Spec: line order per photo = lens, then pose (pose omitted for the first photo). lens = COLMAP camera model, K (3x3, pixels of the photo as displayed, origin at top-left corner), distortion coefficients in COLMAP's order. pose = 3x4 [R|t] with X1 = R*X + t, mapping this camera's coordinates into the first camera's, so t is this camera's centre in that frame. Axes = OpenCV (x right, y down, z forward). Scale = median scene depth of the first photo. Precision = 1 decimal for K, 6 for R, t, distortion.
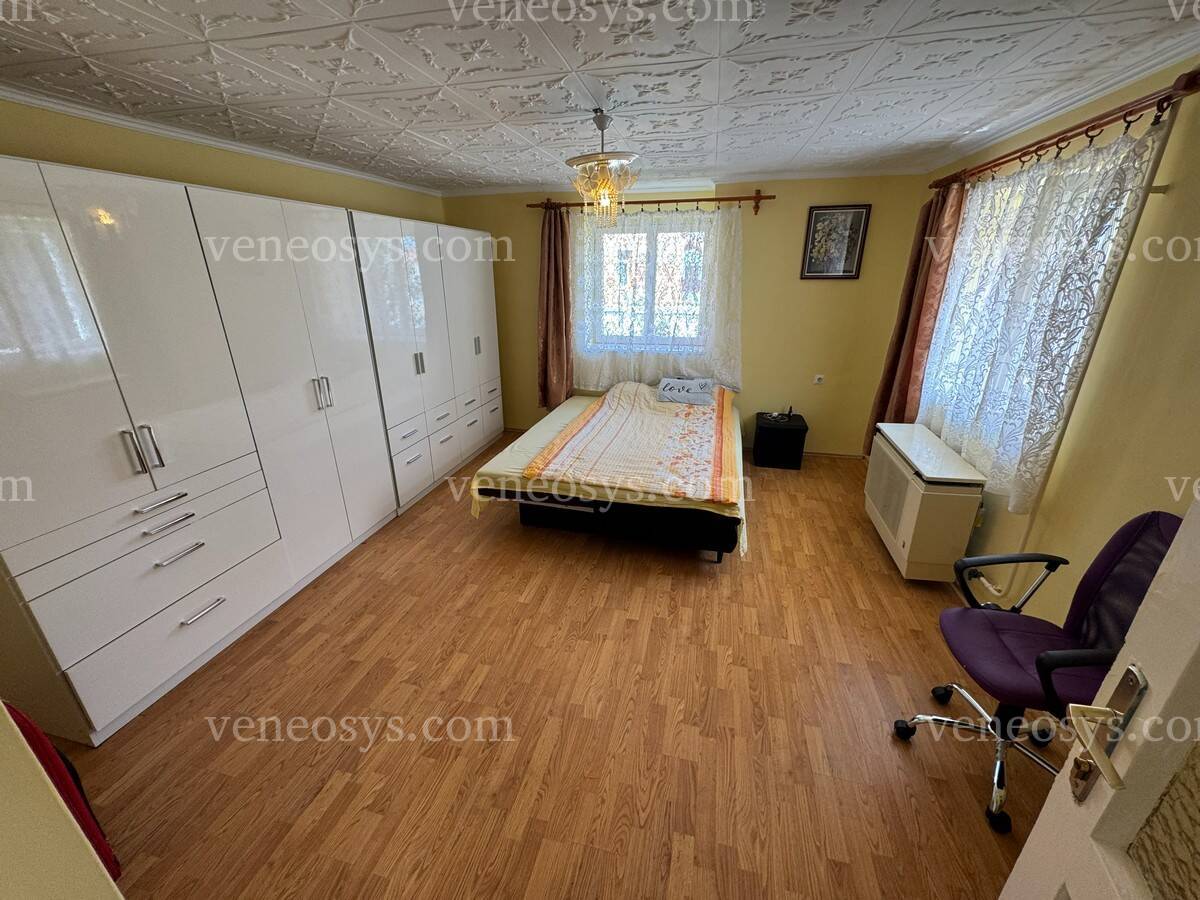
lens RADIAL K [[483.3, 0, 600.9], [0, 483.3, 450.1], [0, 0, 1]] dist [-0.003631, -0.000229]
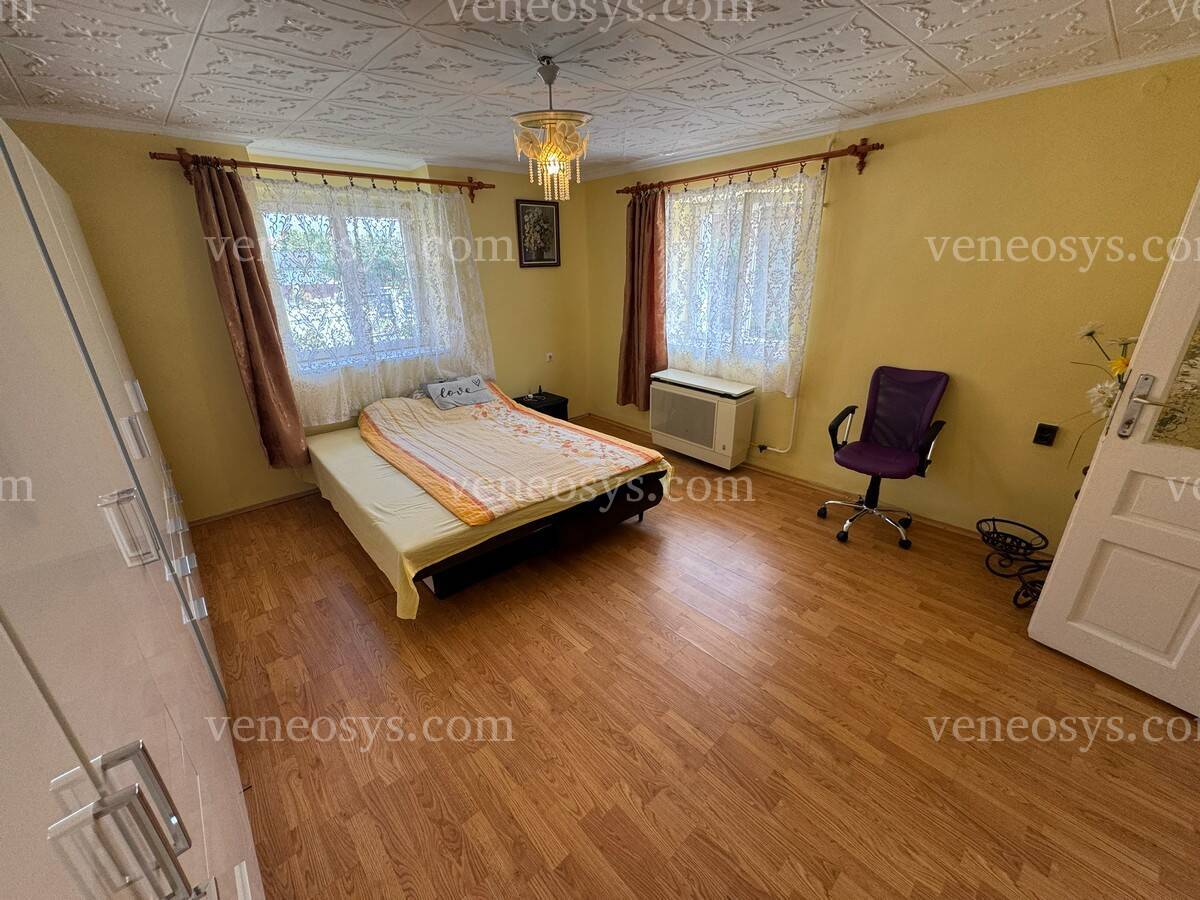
lens RADIAL K [[483.3, 0, 599.3], [0, 483.3, 448.3], [0, 0, 1]] dist [-0.003631, -0.000229]
pose [[0.556789, -0.303605, 0.773182, -0.469475], [0.310021, 0.939505, 0.145660, -0.084911], [-0.770631, 0.158601, 0.617230, 0.287030]]
